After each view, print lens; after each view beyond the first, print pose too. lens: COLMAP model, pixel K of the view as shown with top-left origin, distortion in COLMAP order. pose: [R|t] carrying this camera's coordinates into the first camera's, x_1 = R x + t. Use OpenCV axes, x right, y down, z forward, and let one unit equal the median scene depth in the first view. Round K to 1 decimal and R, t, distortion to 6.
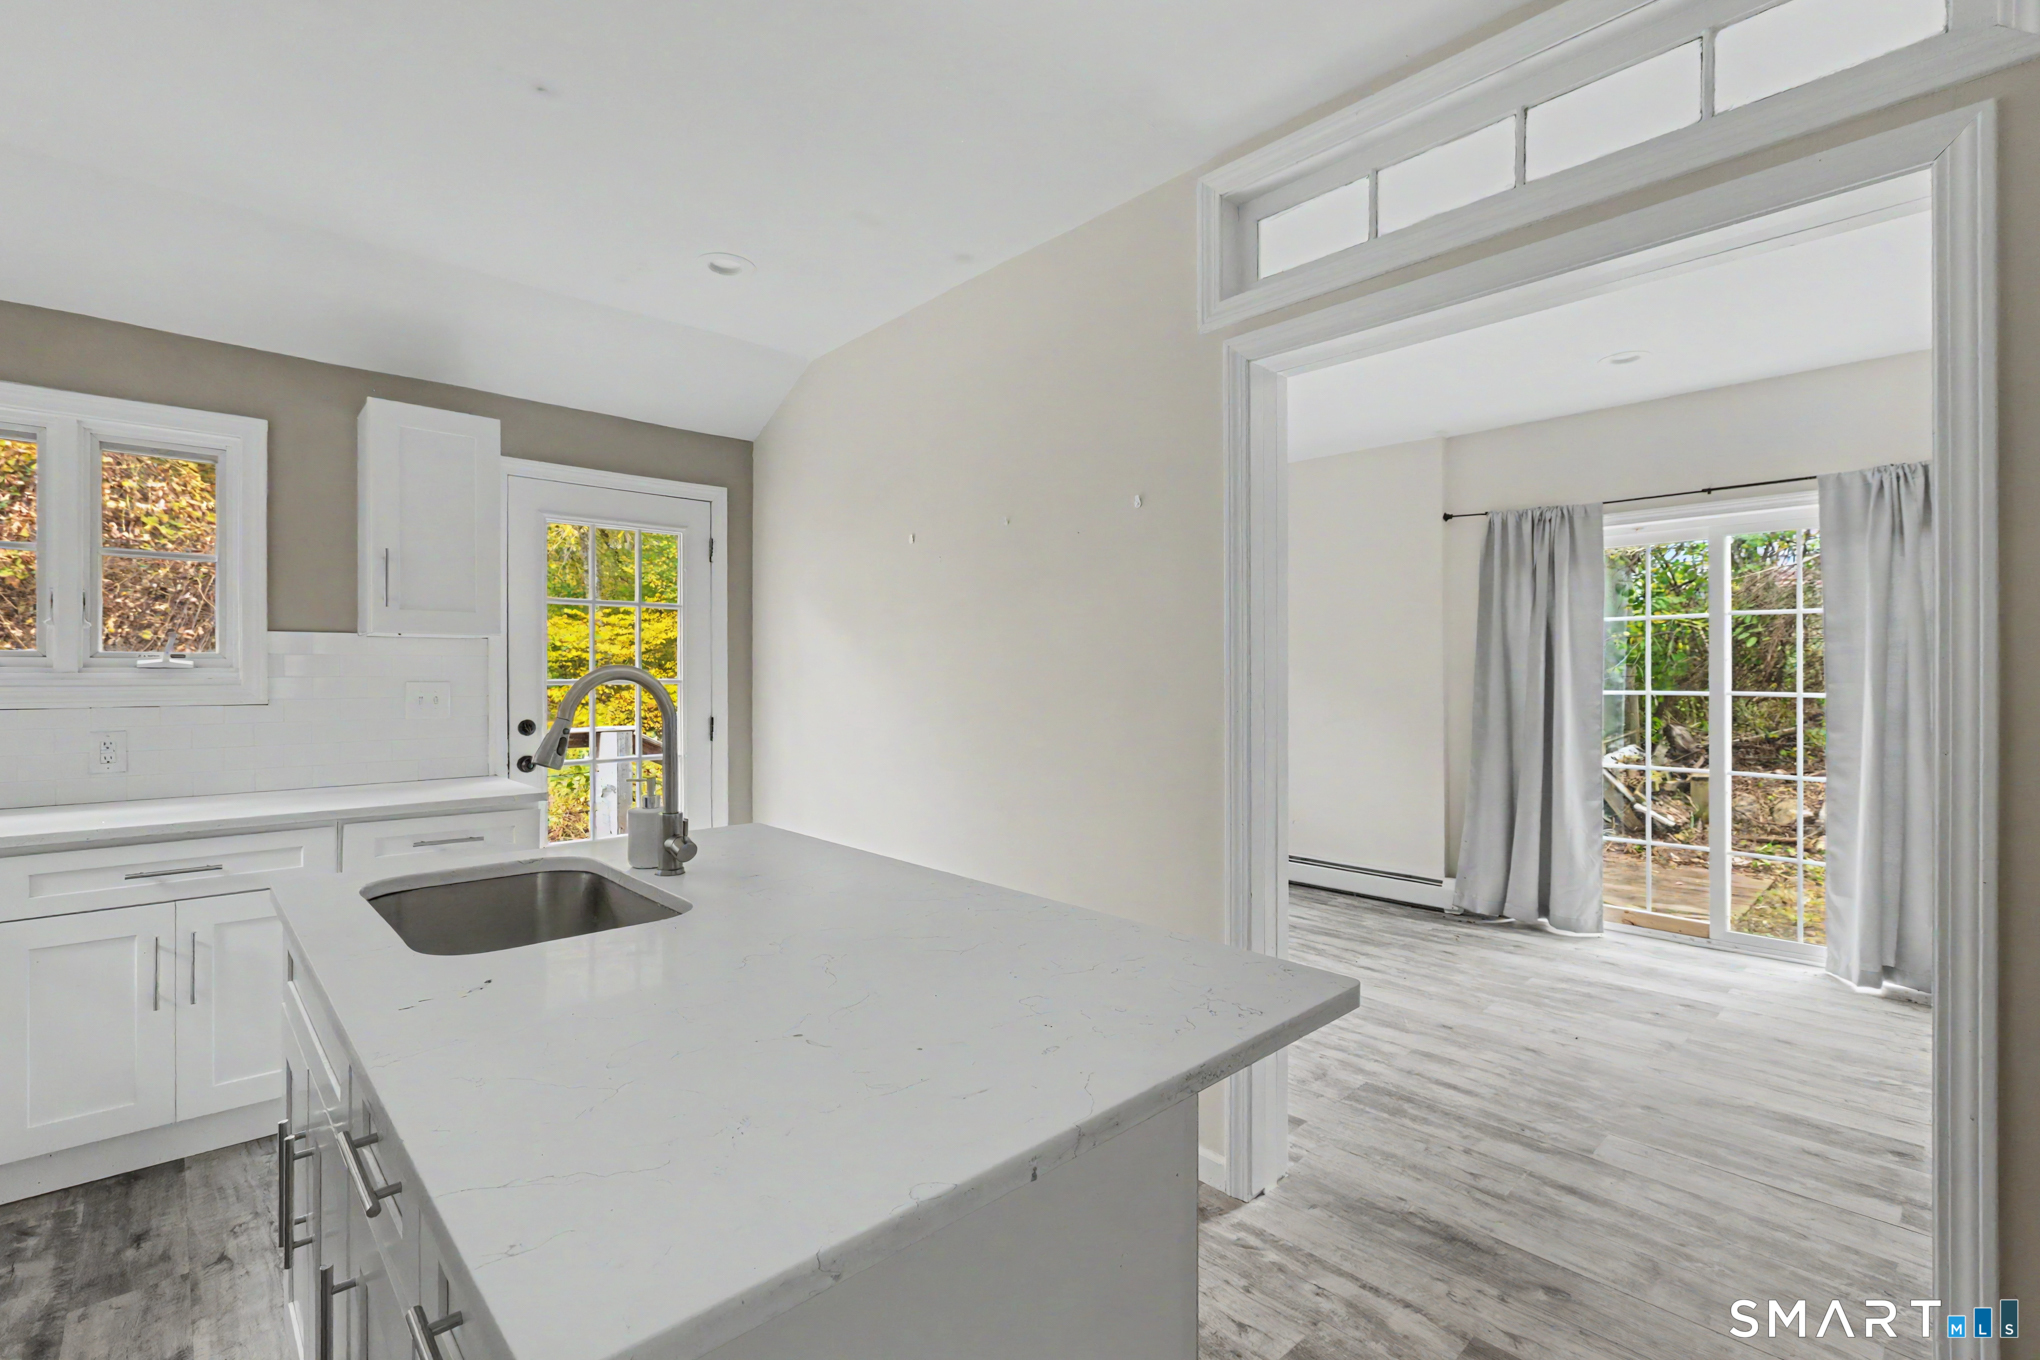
lens RADIAL K [[913.9, 0, 1031.3], [0, 913.9, 683.4], [0, 0, 1]] dist [-0.005091, 0.000629]
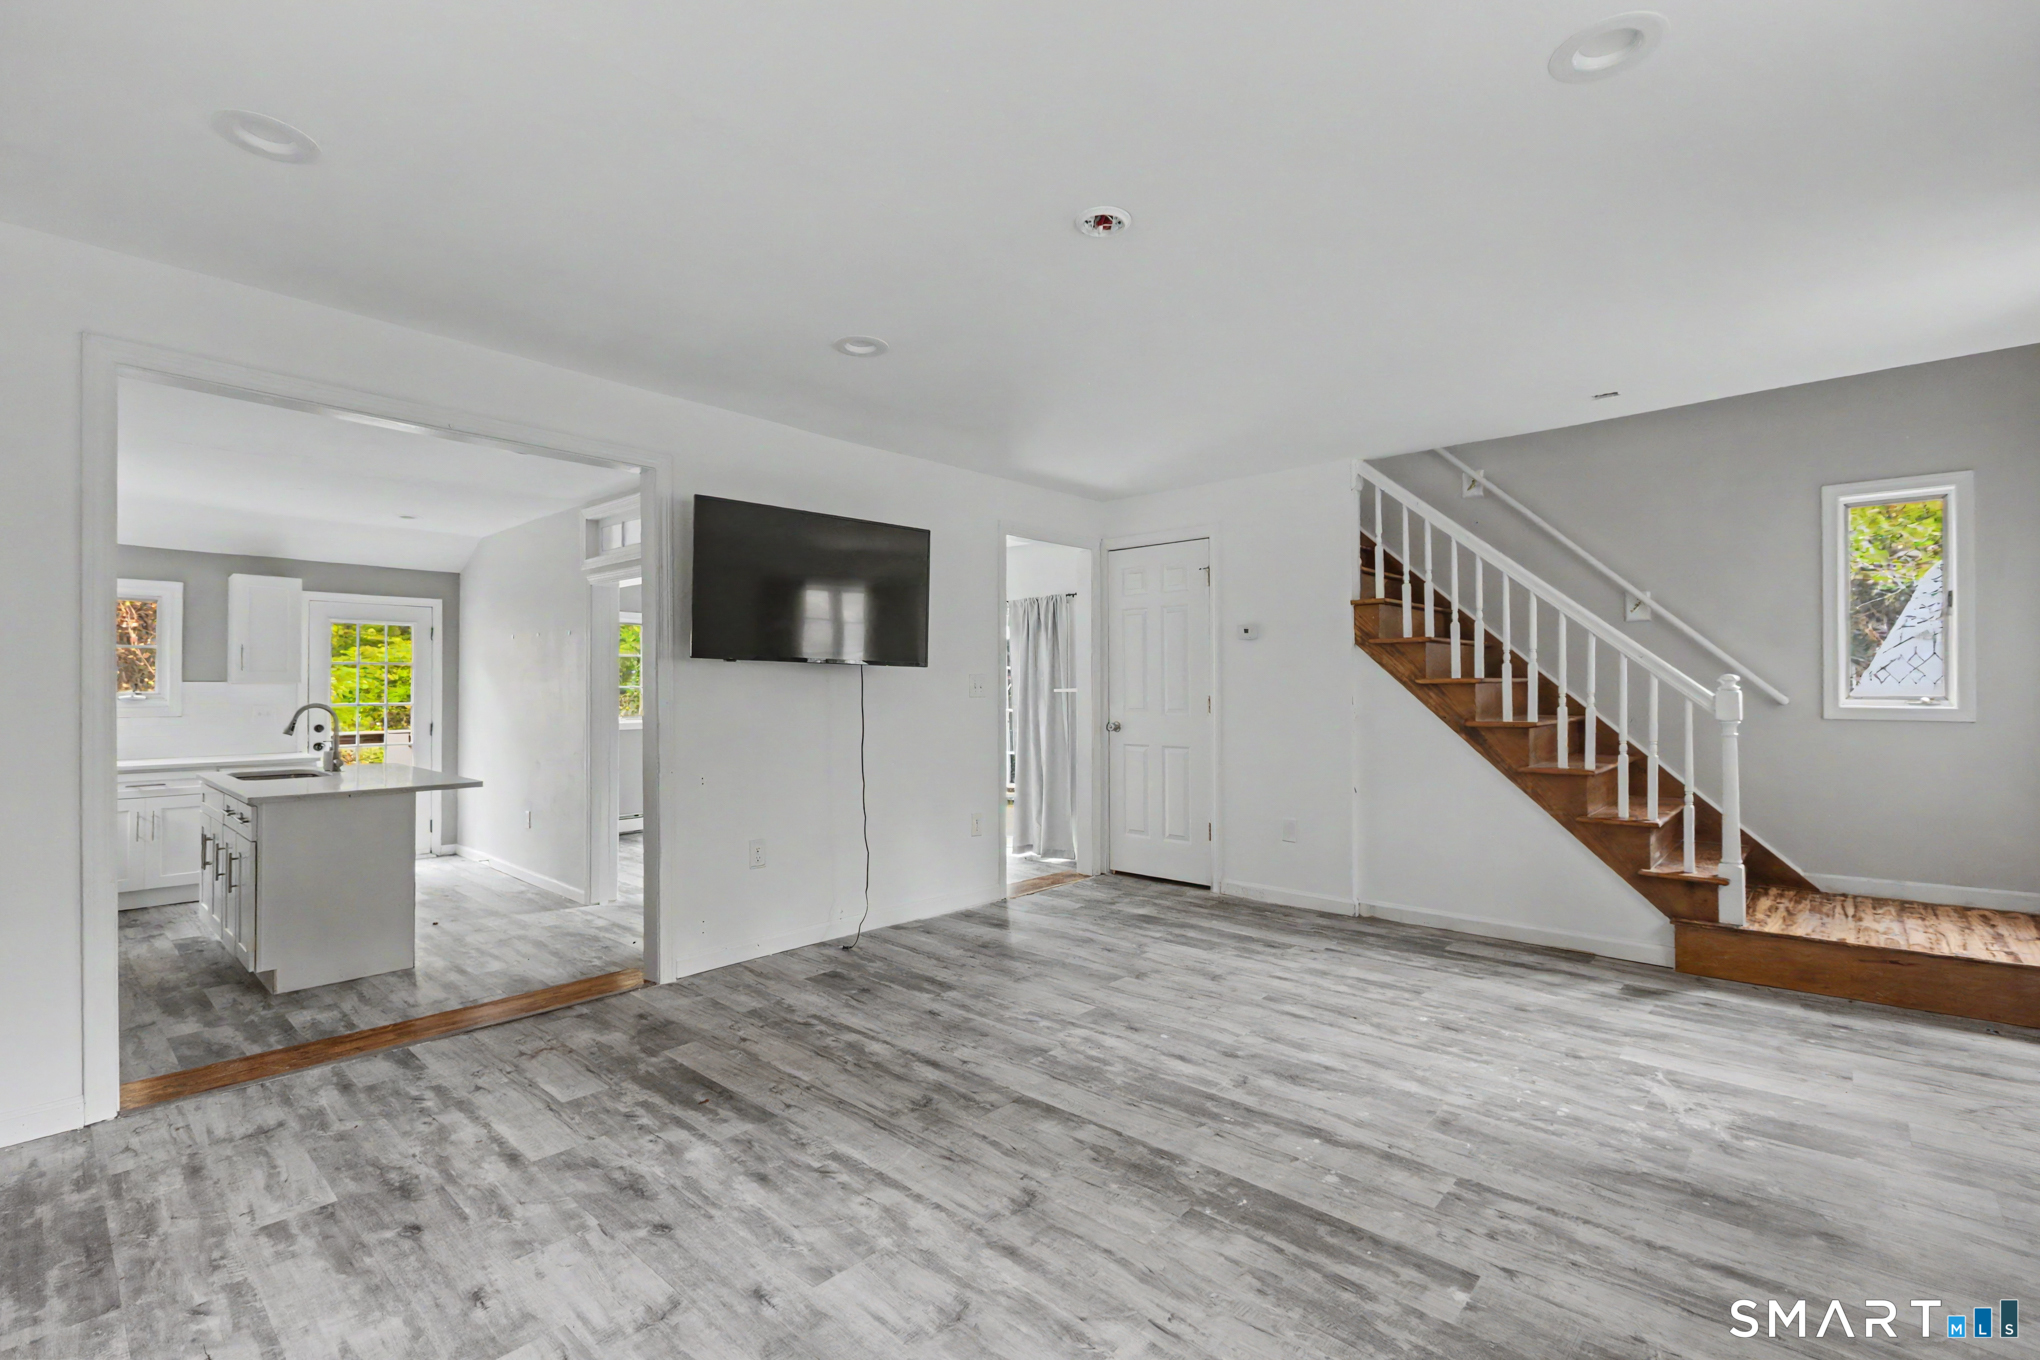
lens RADIAL K [[913.9, 0, 1037.5], [0, 913.9, 685.1], [0, 0, 1]] dist [-0.005091, 0.000629]
pose [[0.995537, 0.000578, 0.094370, 0.765404], [0.000535, 0.999931, -0.011772, -0.019644], [-0.094370, 0.011770, 0.995468, -1.050858]]
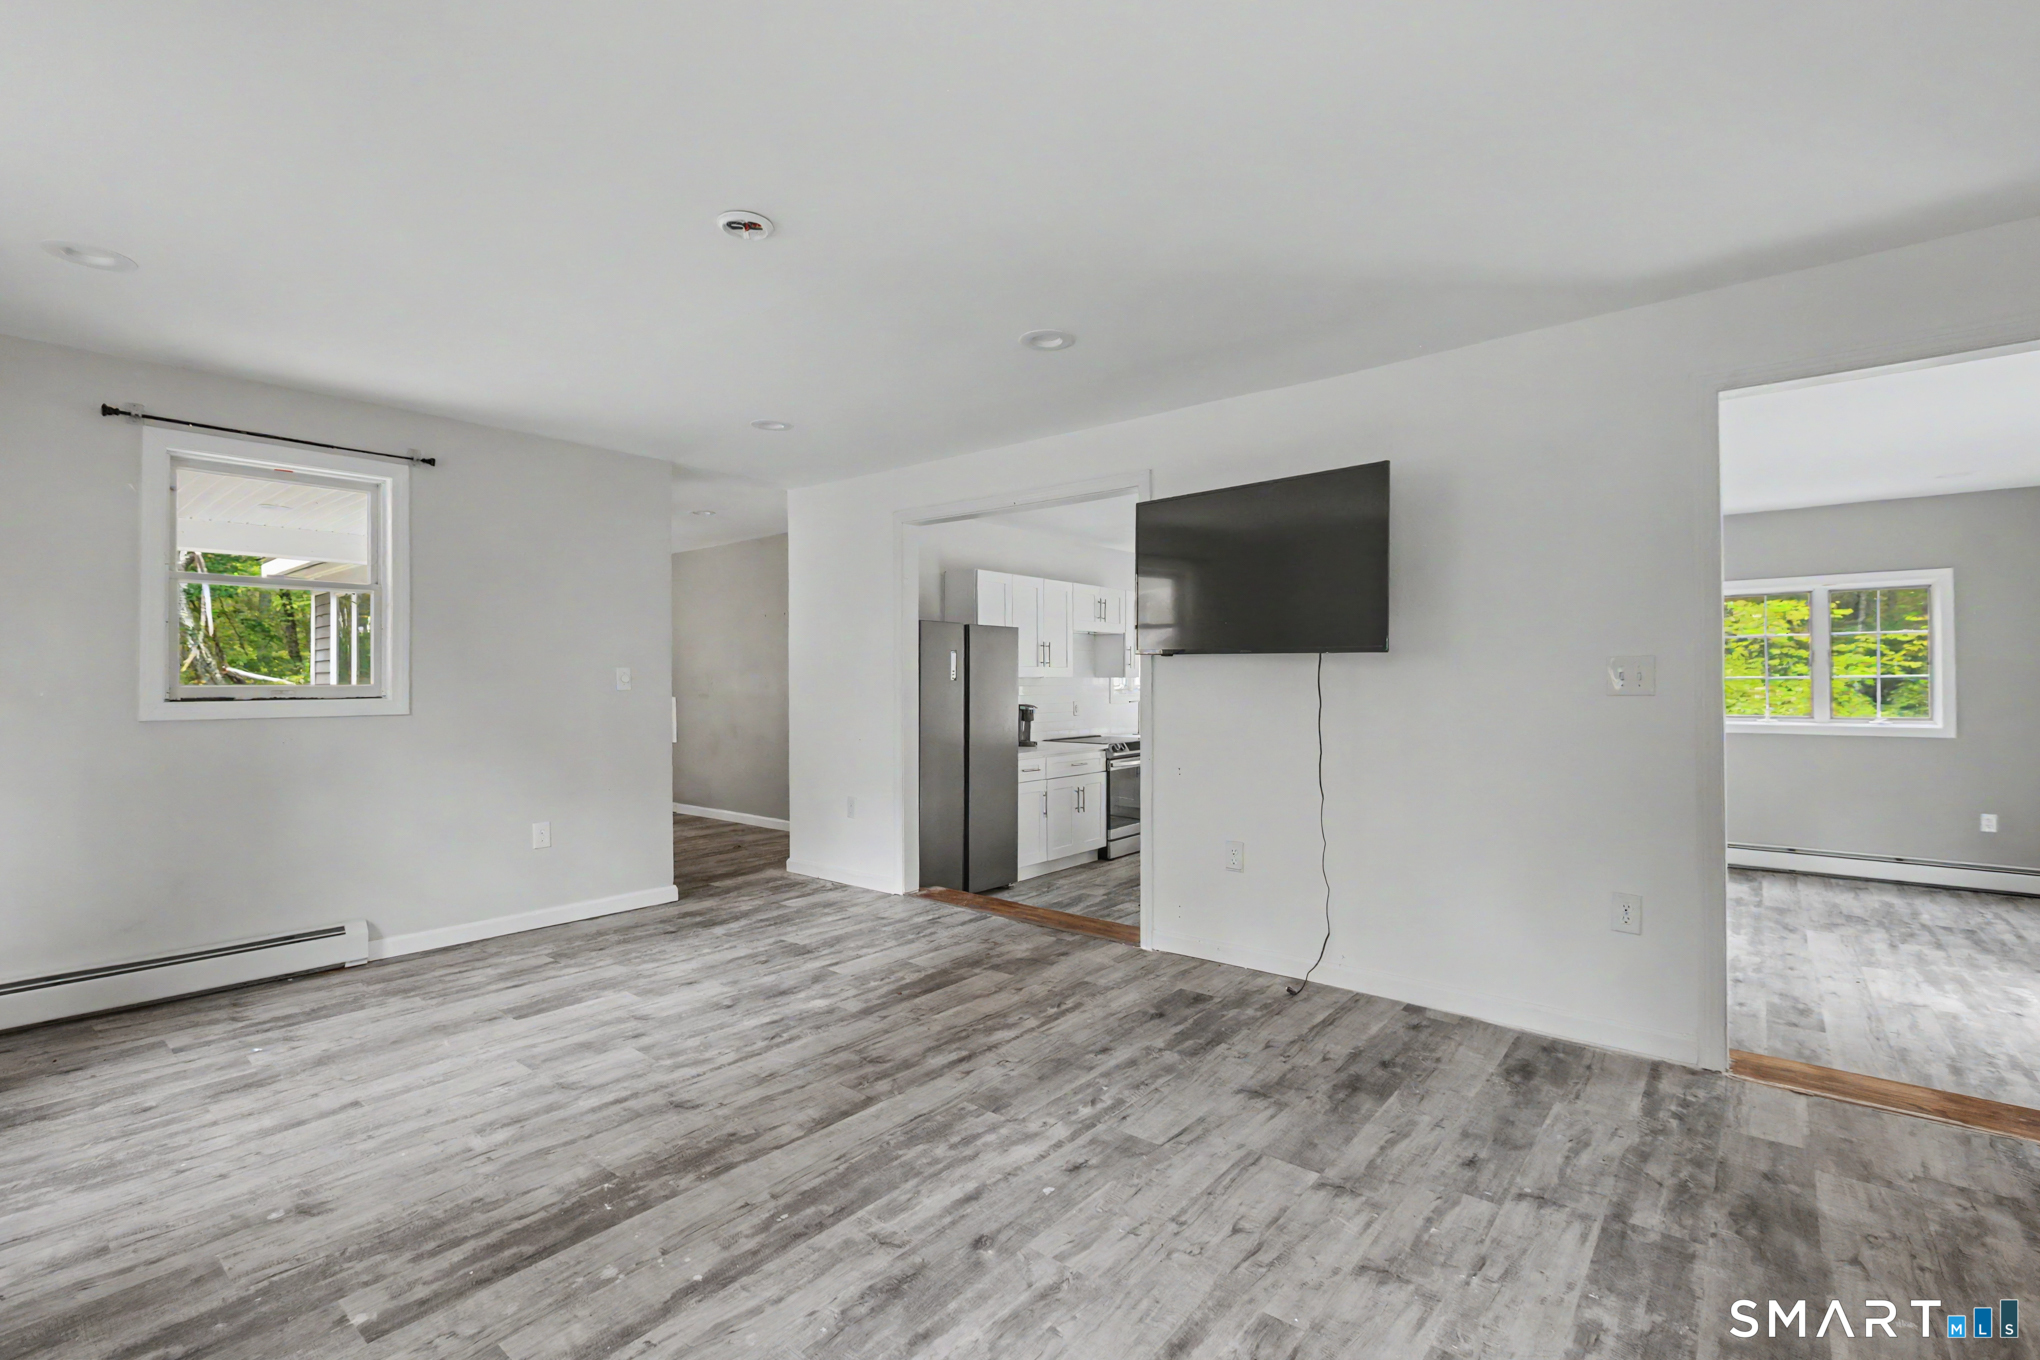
lens RADIAL K [[913.9, 0, 1005.2], [0, 913.9, 679.9], [0, 0, 1]] dist [-0.005091, 0.000629]
pose [[0.116029, -0.001711, -0.993244, 1.529852], [-0.005200, 0.999984, -0.002330, -0.028087], [0.993232, 0.005435, 0.116019, -0.320260]]
